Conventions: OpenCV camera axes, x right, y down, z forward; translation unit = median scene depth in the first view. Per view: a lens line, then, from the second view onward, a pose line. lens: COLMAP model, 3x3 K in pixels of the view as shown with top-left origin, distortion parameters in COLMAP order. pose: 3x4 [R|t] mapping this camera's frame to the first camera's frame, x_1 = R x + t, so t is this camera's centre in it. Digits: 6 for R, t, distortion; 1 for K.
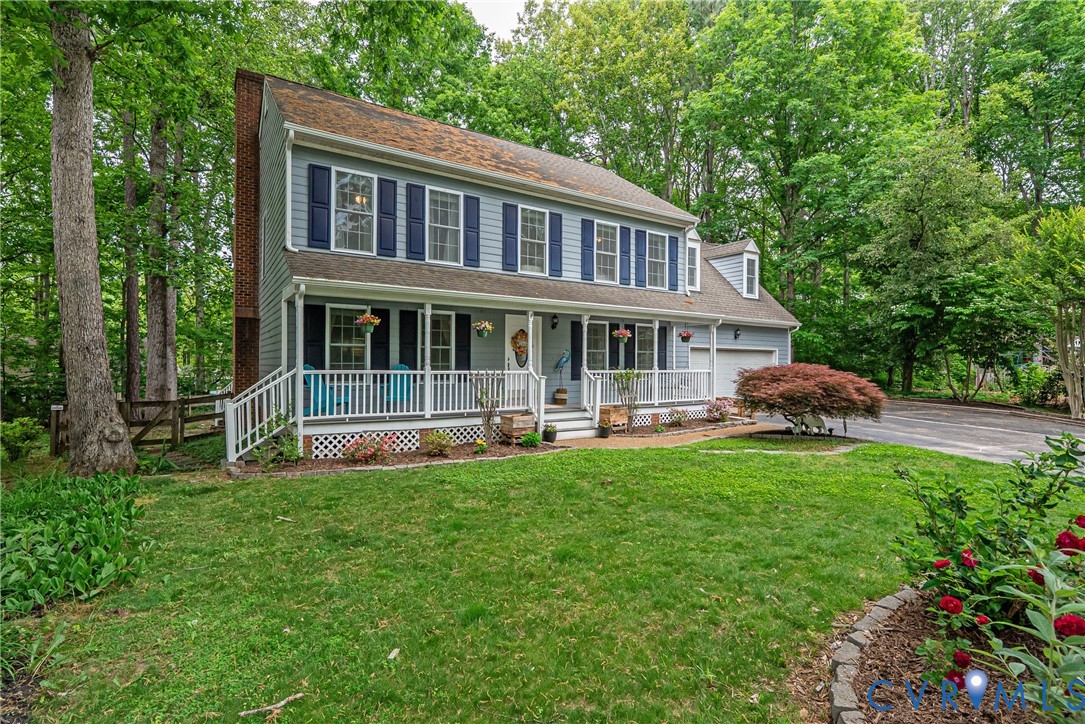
lens RADIAL K [[517.2, 0, 542.5], [0, 517.2, 362.0], [0, 0, 1]] dist [-0.001126, -0.000424]
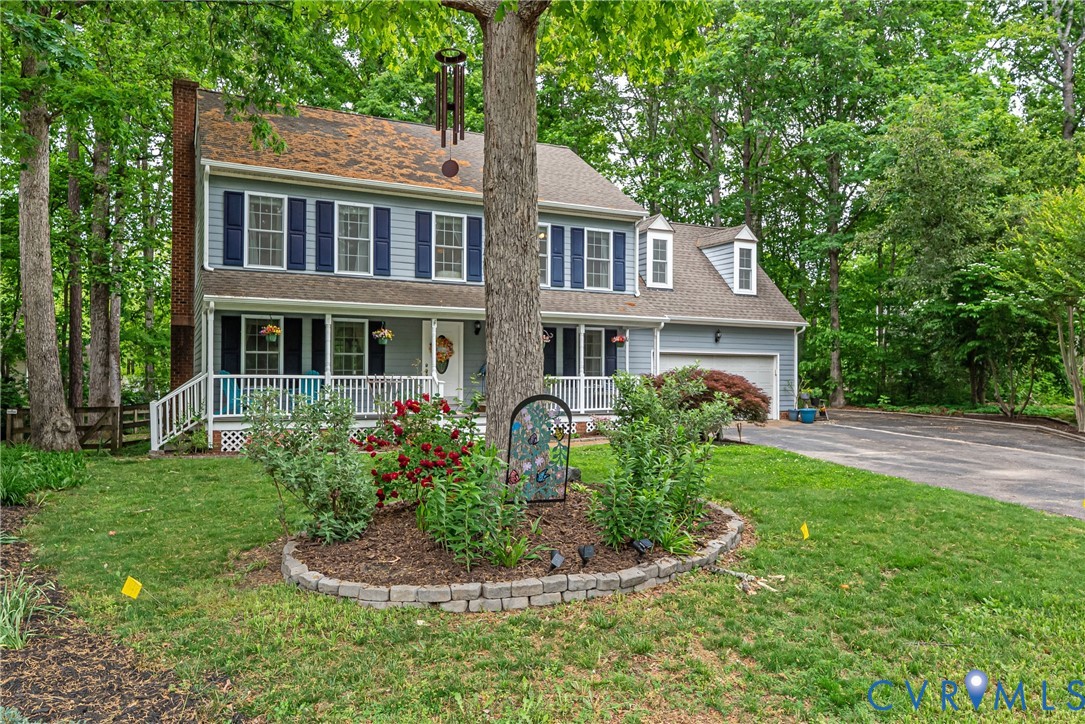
lens RADIAL K [[755.3, 0, 542.5], [0, 755.3, 362.0], [0, 0, 1]] dist [0.006838, -0.001428]
pose [[0.993333, -0.004052, -0.115208, 0.353472], [0.002303, 0.999880, -0.015314, 0.011591], [0.115256, 0.014946, 0.993223, -0.456805]]
